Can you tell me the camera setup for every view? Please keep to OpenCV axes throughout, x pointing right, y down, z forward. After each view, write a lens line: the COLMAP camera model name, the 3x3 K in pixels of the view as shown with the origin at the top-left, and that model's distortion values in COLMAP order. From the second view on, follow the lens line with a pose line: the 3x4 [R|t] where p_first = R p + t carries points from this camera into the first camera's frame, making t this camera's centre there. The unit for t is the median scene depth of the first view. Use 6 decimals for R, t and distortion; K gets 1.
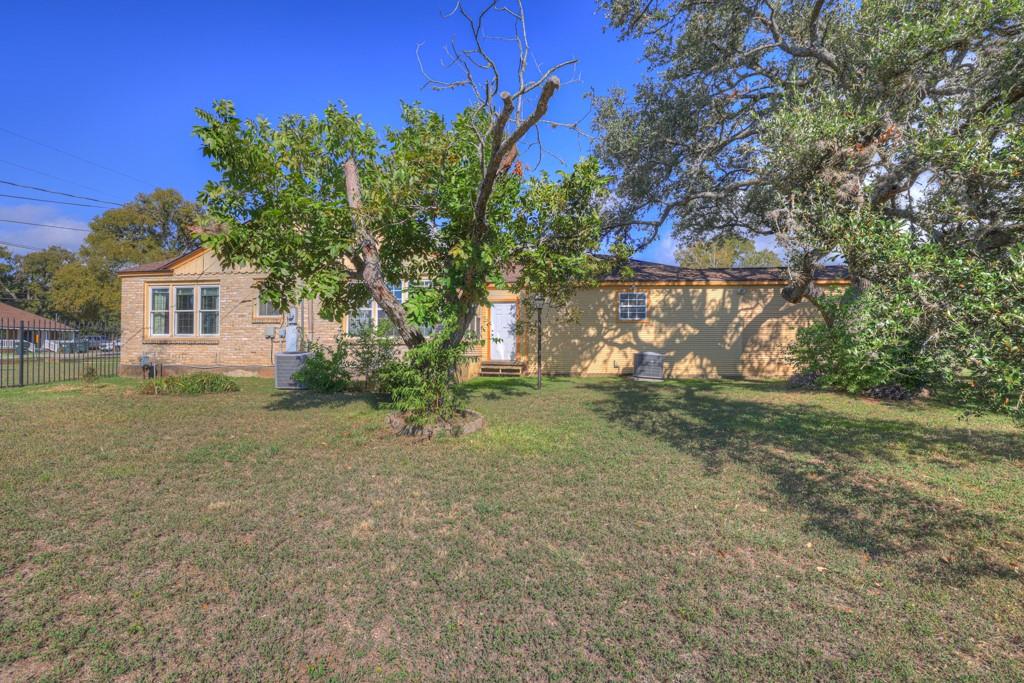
lens RADIAL K [[449.2, 0, 510.2], [0, 449.2, 340.2], [0, 0, 1]] dist [-0.024196, 0.015280]
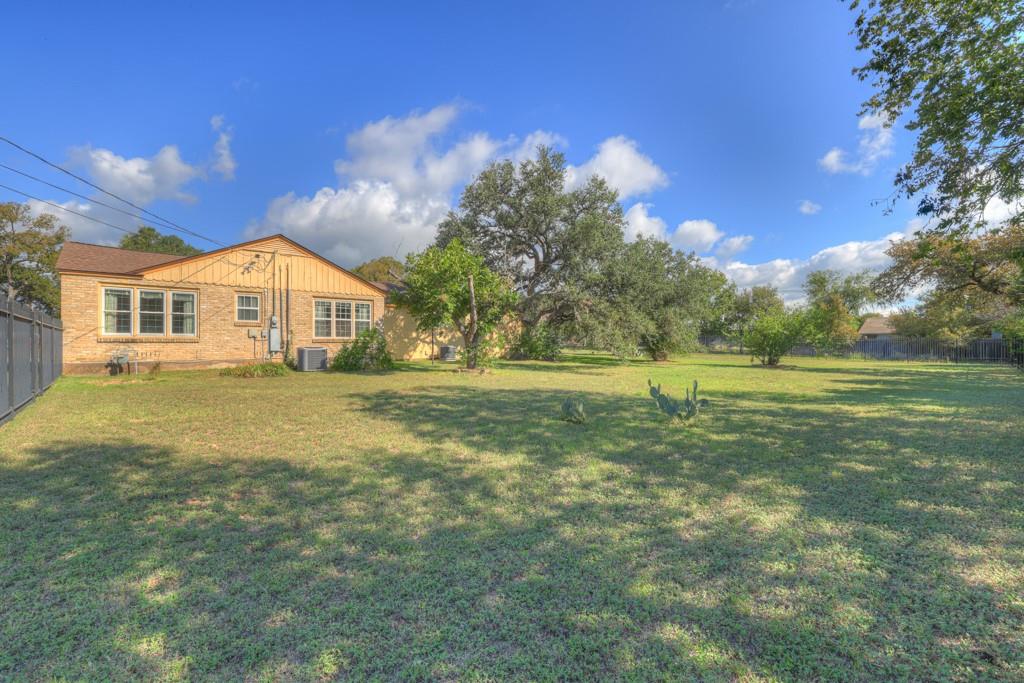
lens RADIAL K [[449.2, 0, 510.2], [0, 449.2, 340.2], [0, 0, 1]] dist [-0.024196, 0.015280]
pose [[0.616780, -0.000355, 0.787135, -0.978489], [0.004732, 0.999983, -0.003258, 0.010025], [-0.787121, 0.005734, 0.616772, -0.356558]]
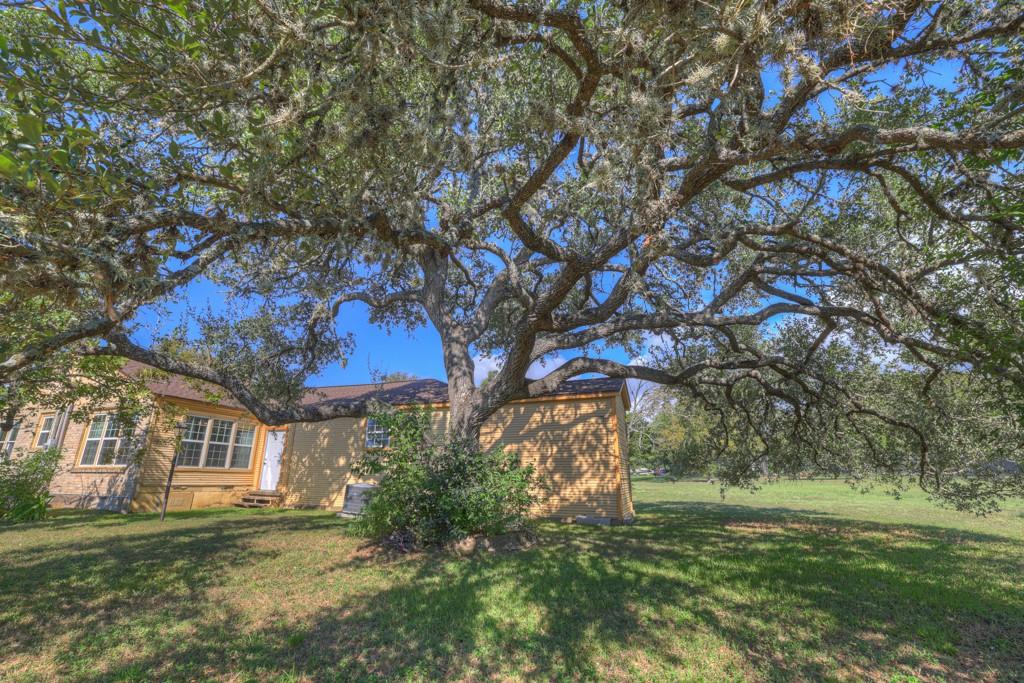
lens RADIAL K [[449.2, 0, 510.2], [0, 449.2, 340.2], [0, 0, 1]] dist [-0.024196, 0.015280]
pose [[0.944615, -0.090172, -0.315550, 0.885899], [-0.002614, 0.959414, -0.281988, 0.001358], [0.328171, 0.267195, 0.906041, 0.190285]]
